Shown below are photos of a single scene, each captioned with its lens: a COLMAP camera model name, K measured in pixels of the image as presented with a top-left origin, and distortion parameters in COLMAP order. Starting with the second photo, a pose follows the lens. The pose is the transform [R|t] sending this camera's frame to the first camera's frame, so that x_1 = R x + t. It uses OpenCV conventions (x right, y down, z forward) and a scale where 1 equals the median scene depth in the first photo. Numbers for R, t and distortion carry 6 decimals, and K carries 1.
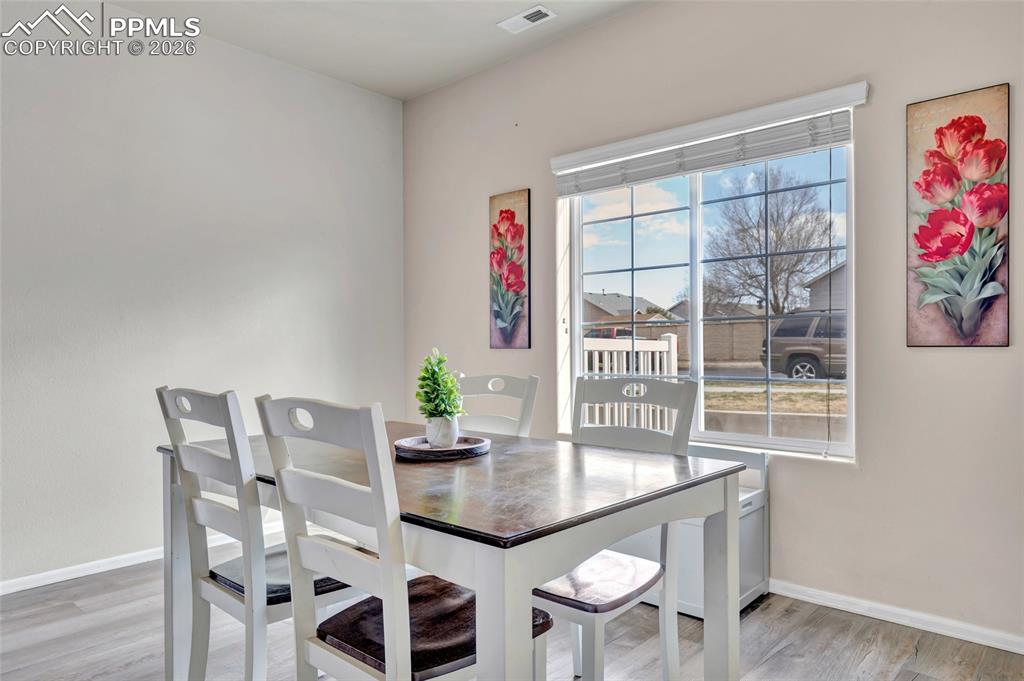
lens RADIAL K [[643.5, 0, 510.4], [0, 643.5, 358.4], [0, 0, 1]] dist [0.004181, 0.000425]
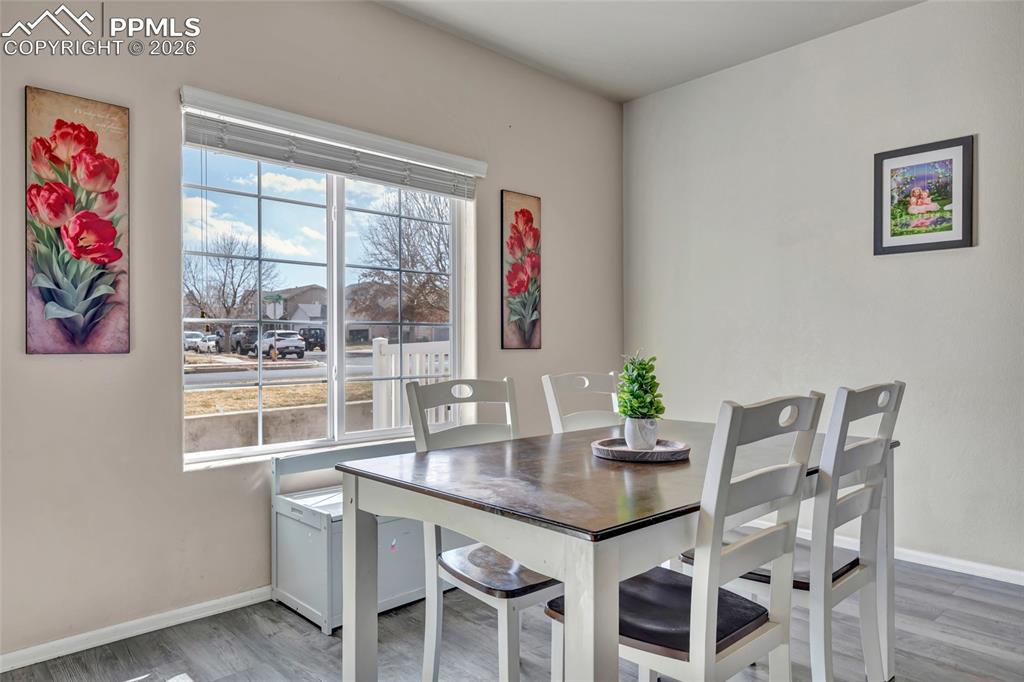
lens RADIAL K [[643.5, 0, 517.2], [0, 643.5, 342.0], [0, 0, 1]] dist [0.004181, 0.000425]
pose [[0.091758, 0.004432, 0.995772, -0.582926], [0.015352, 0.999865, -0.005865, -0.016900], [-0.995663, 0.015826, 0.091677, 0.548284]]
